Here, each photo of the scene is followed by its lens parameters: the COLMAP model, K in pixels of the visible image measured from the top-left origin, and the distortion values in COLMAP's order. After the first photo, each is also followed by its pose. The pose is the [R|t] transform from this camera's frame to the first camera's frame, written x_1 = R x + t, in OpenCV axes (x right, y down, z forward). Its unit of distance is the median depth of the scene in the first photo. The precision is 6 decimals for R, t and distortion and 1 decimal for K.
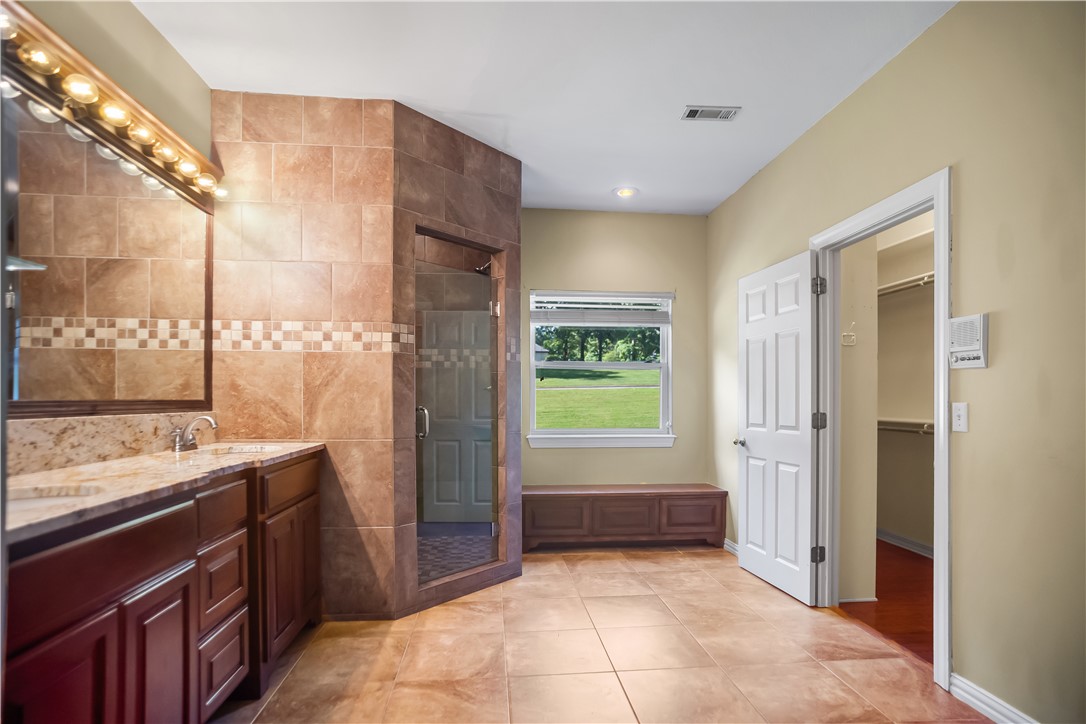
lens RADIAL K [[565.1, 0, 547.0], [0, 565.1, 392.0], [0, 0, 1]] dist [-0.071811, 0.059684]
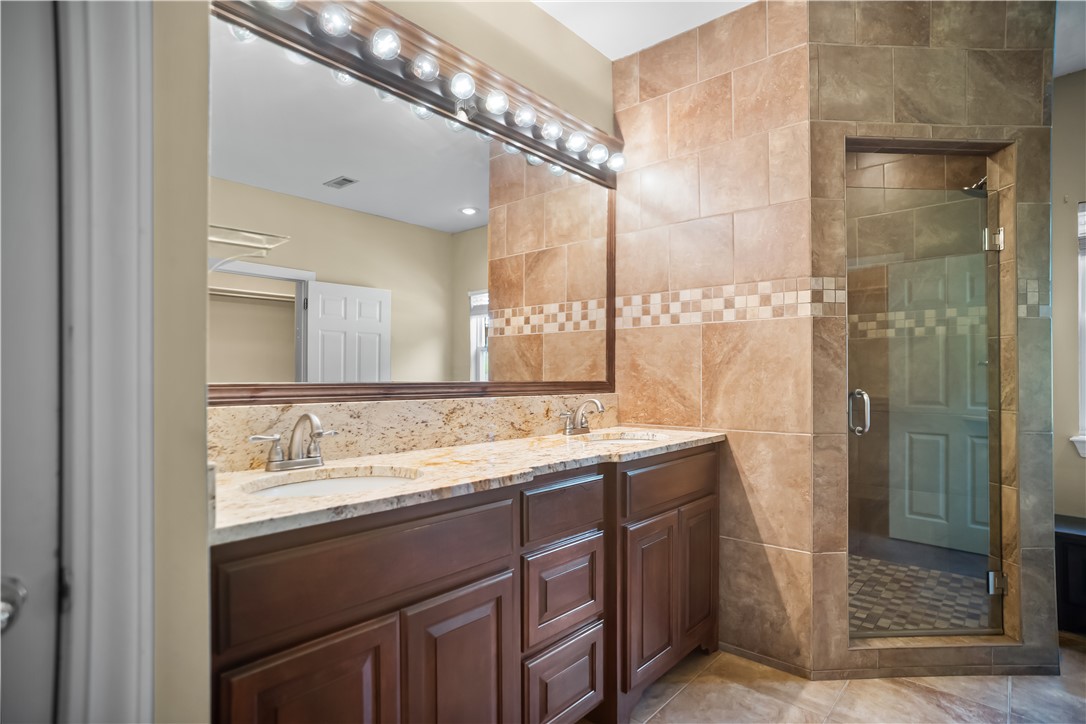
lens RADIAL K [[556.7, 0, 551.8], [0, 556.7, 376.0], [0, 0, 1]] dist [-0.067994, 0.055494]
pose [[0.686611, -0.005634, -0.727003, 0.017018], [0.012042, 0.999921, 0.003624, 0.001053], [0.726925, -0.011243, 0.686625, 0.259140]]
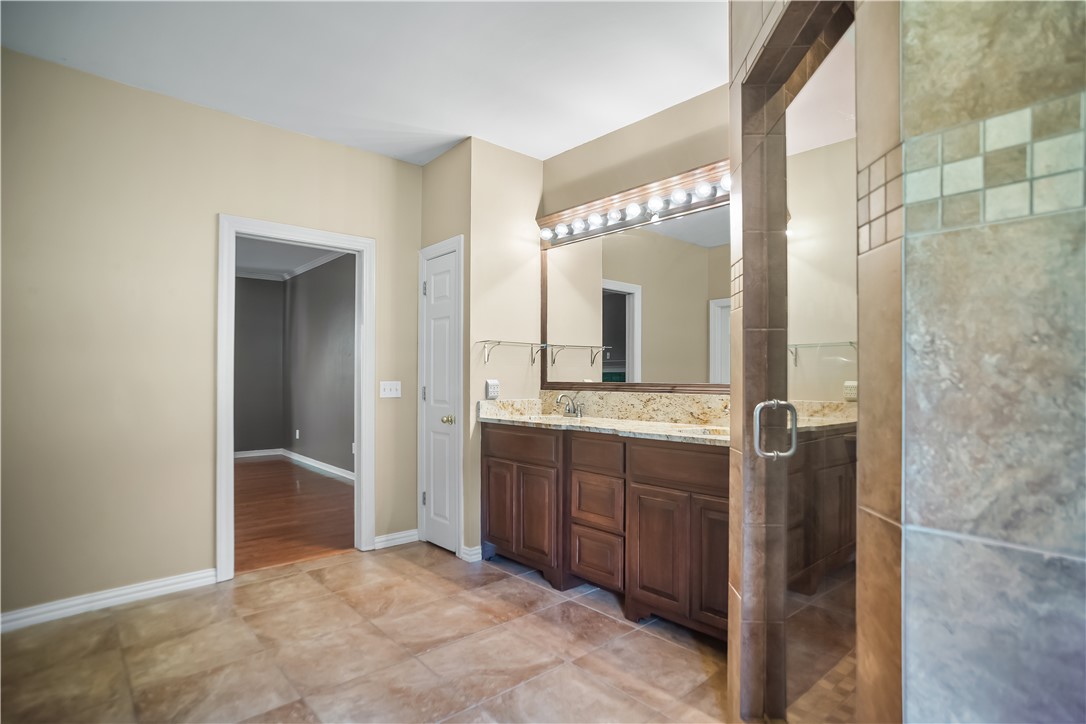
lens RADIAL K [[565.1, 0, 547.0], [0, 565.1, 392.0], [0, 0, 1]] dist [-0.071811, 0.059684]
pose [[-0.810373, 0.008837, -0.585848, 0.276956], [0.001742, 0.999918, 0.012673, 0.013087], [0.585912, 0.009249, -0.810322, 1.424493]]
